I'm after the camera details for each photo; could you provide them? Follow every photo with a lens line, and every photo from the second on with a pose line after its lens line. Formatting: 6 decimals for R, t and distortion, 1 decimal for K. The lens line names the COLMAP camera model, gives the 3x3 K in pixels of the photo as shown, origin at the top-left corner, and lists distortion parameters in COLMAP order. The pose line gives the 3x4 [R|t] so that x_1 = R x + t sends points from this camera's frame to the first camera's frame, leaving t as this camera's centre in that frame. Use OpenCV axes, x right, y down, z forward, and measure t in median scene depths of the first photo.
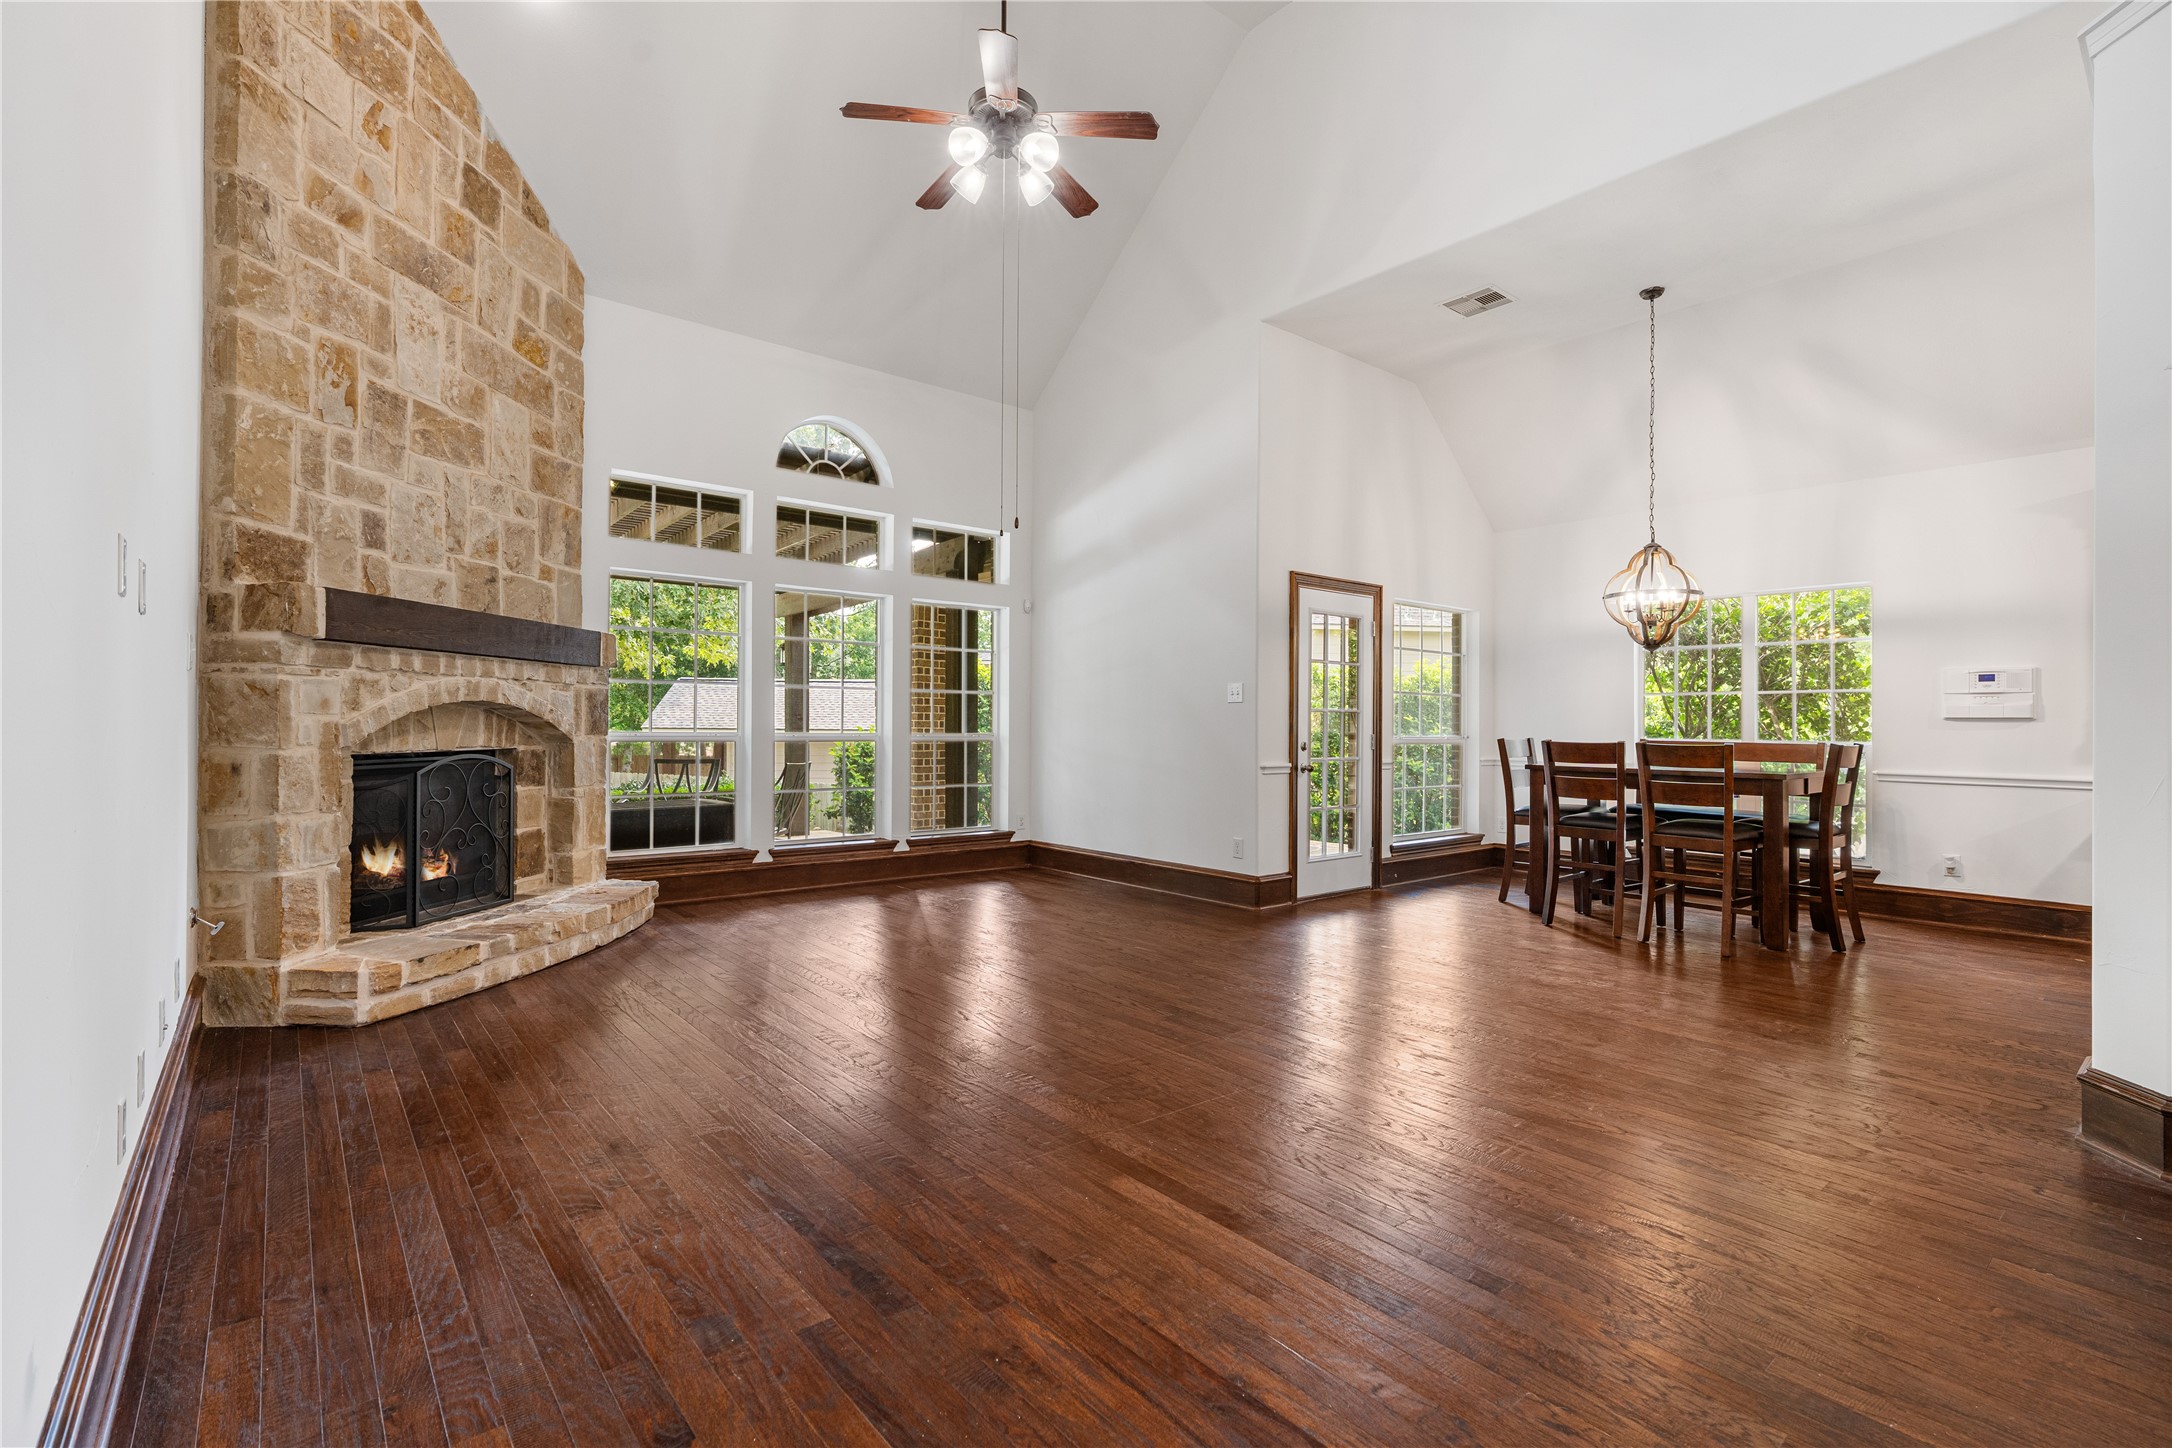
lens RADIAL K [[982.1, 0, 1086.6], [0, 982.1, 724.0], [0, 0, 1]] dist [-0.006302, 0.002945]
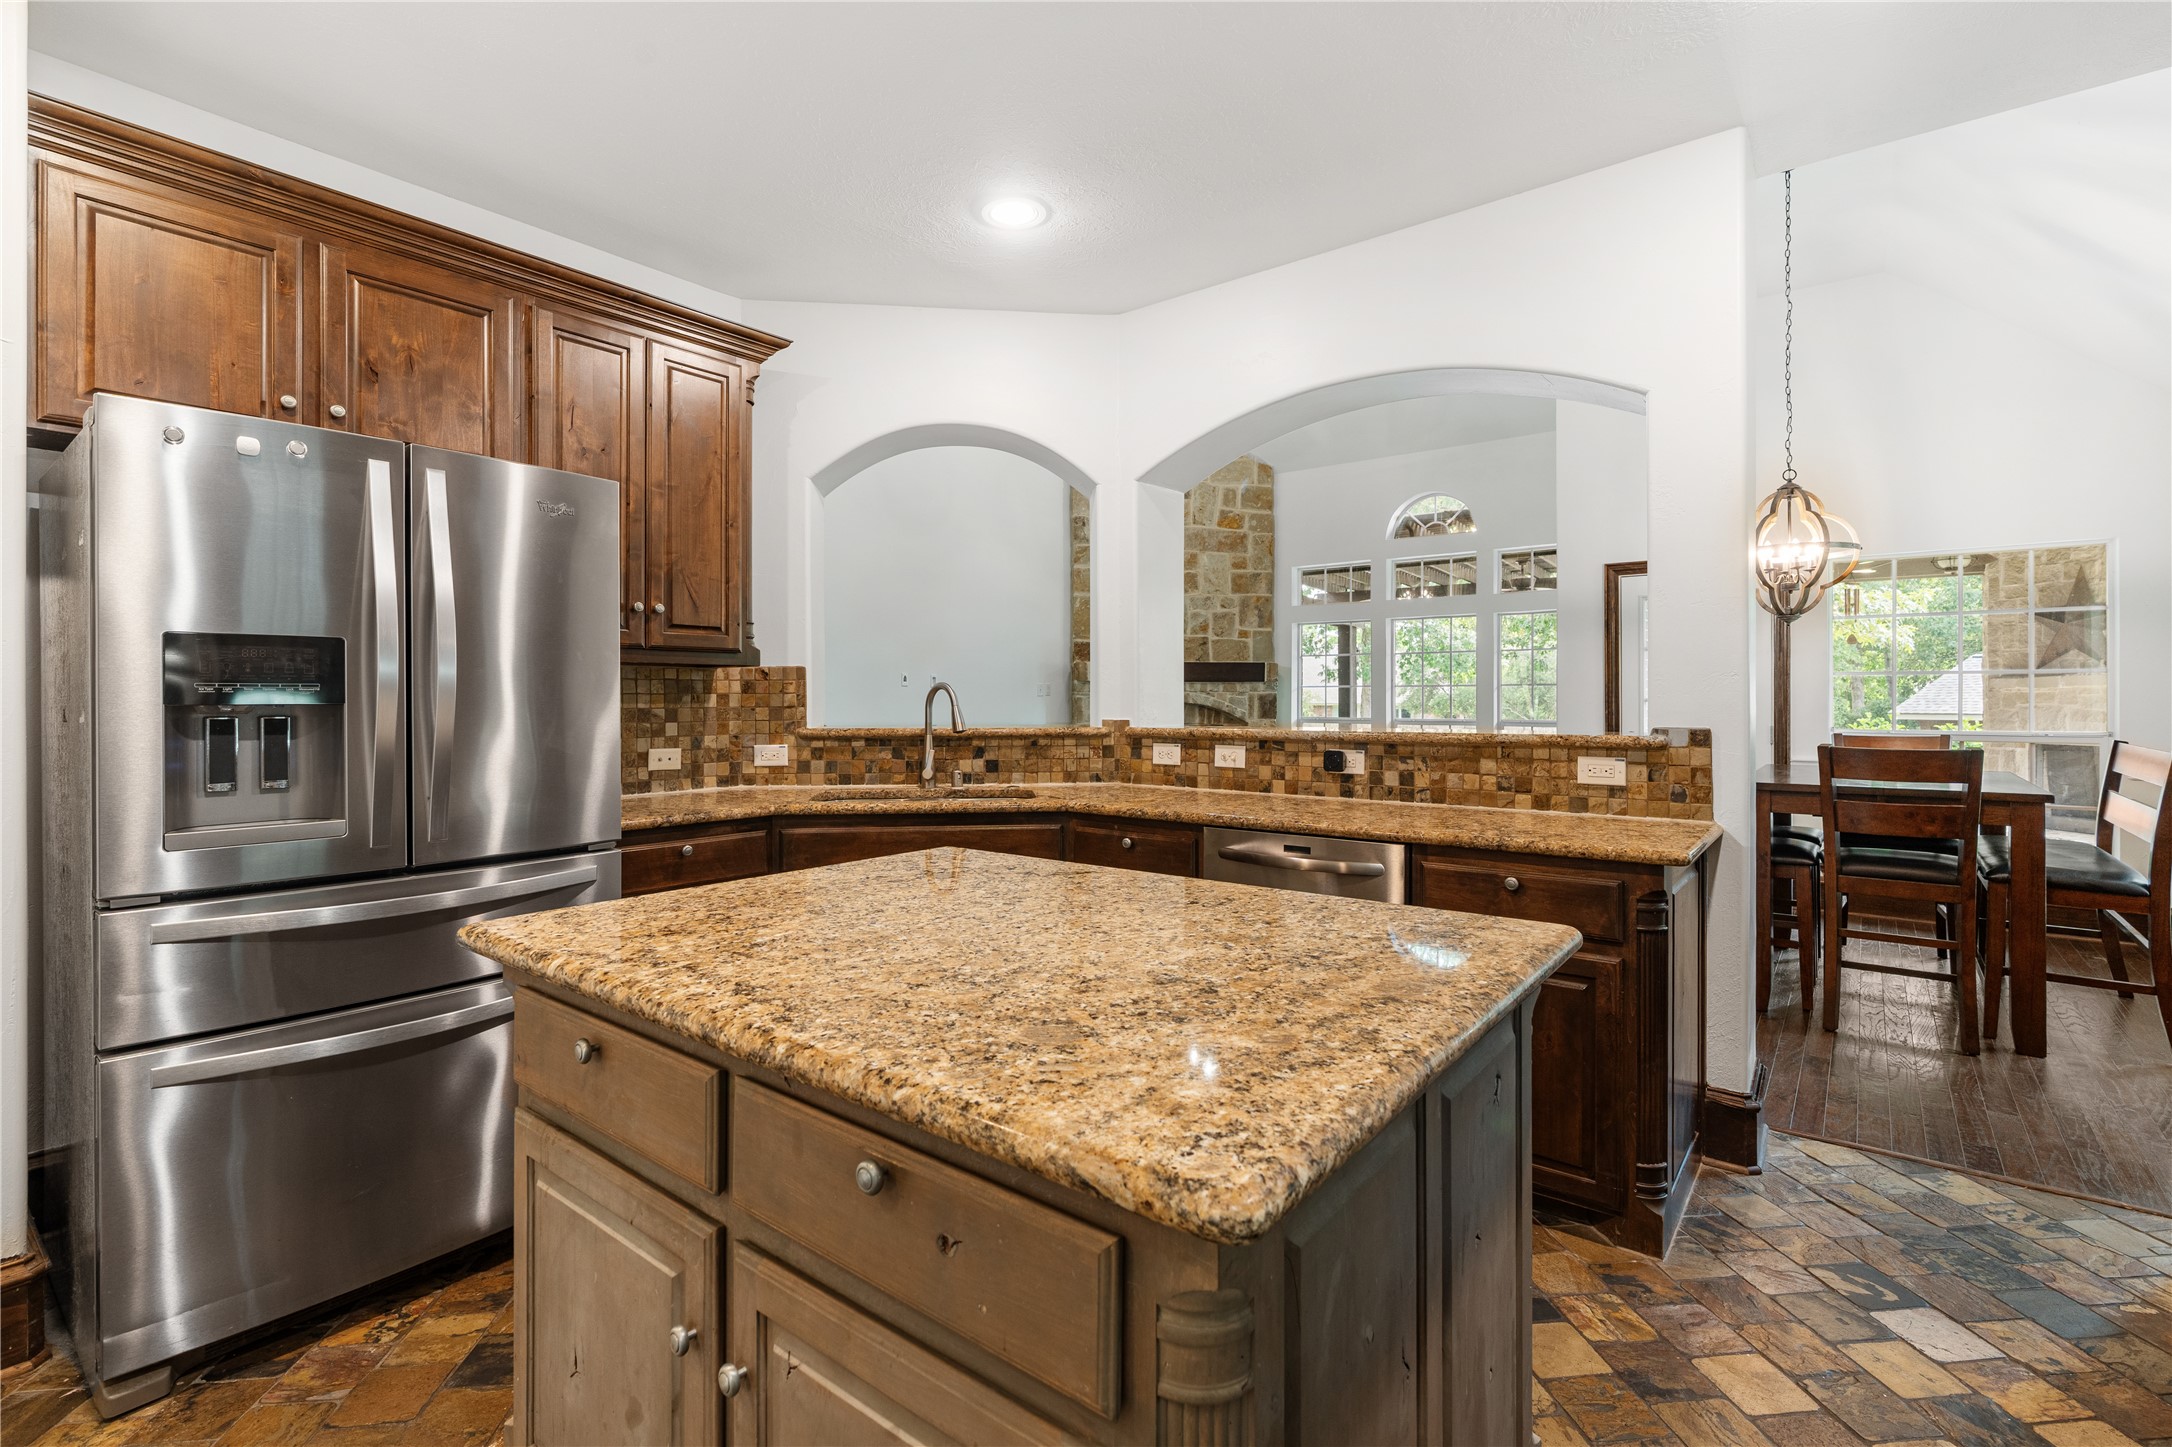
lens RADIAL K [[982.1, 0, 1085.4], [0, 982.1, 712.3], [0, 0, 1]] dist [-0.006302, 0.002945]
pose [[0.204395, 0.002254, -0.978886, 1.332620], [0.002973, 0.999991, 0.002923, -0.007537], [0.978884, -0.003508, 0.204386, 0.318053]]
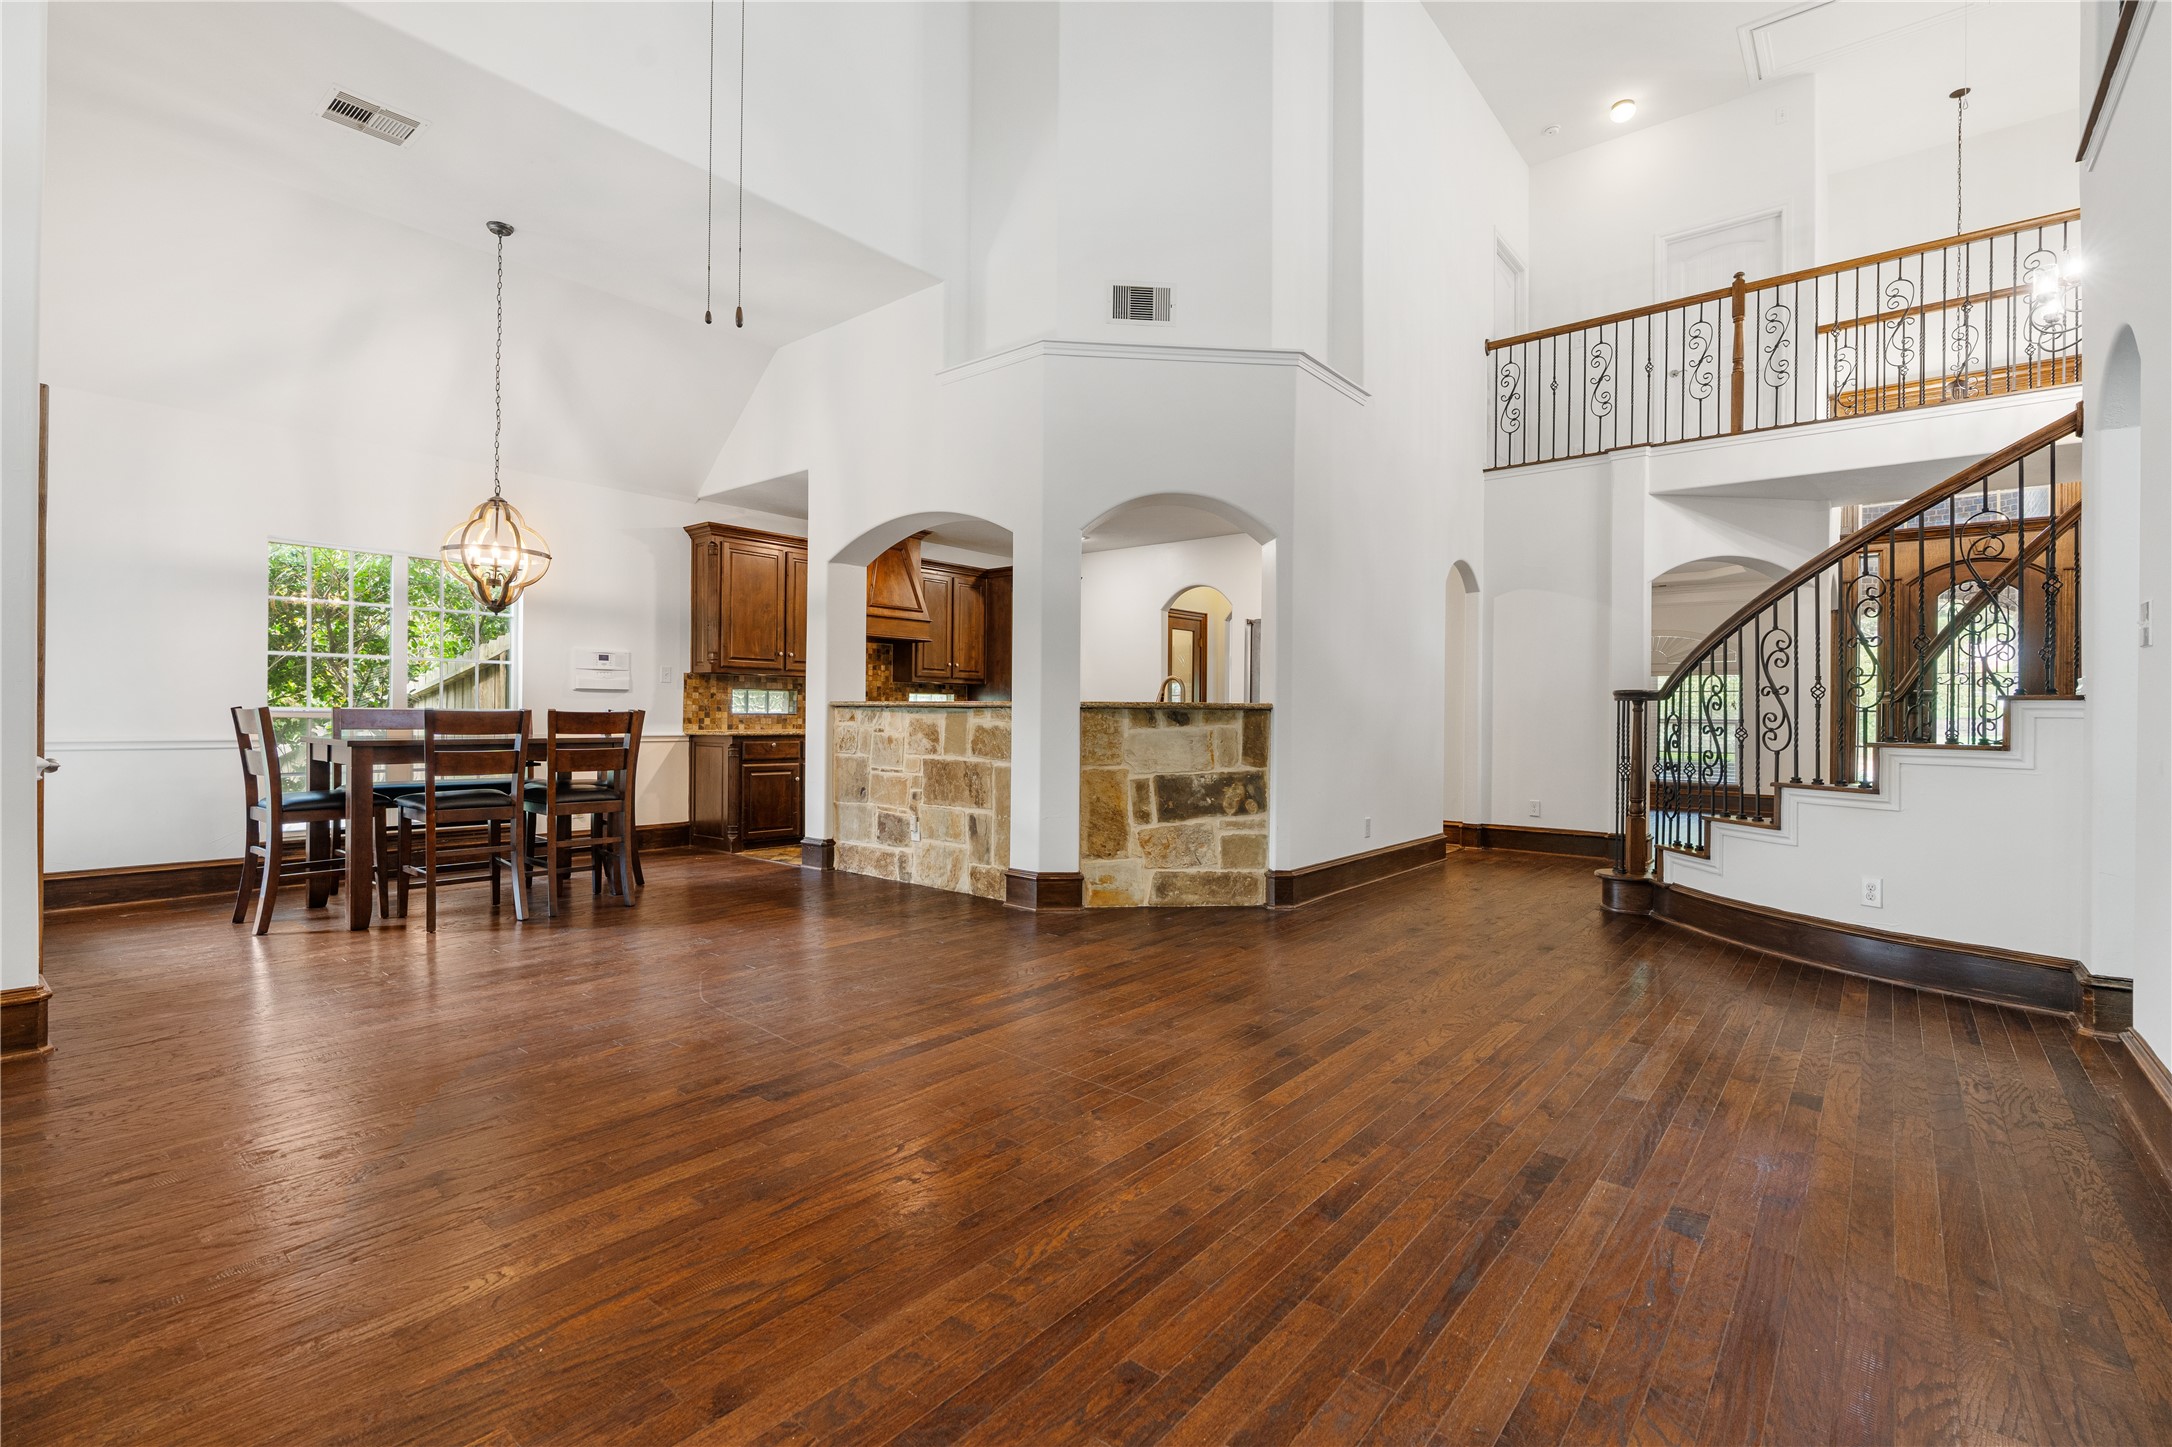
lens RADIAL K [[982.1, 0, 1081.5], [0, 982.1, 720.8], [0, 0, 1]] dist [-0.006302, 0.002945]
pose [[-0.183380, -0.017891, 0.982879, -0.484275], [-0.010554, 0.999813, 0.016230, 0.008100], [-0.982985, -0.007397, -0.183535, 0.677054]]
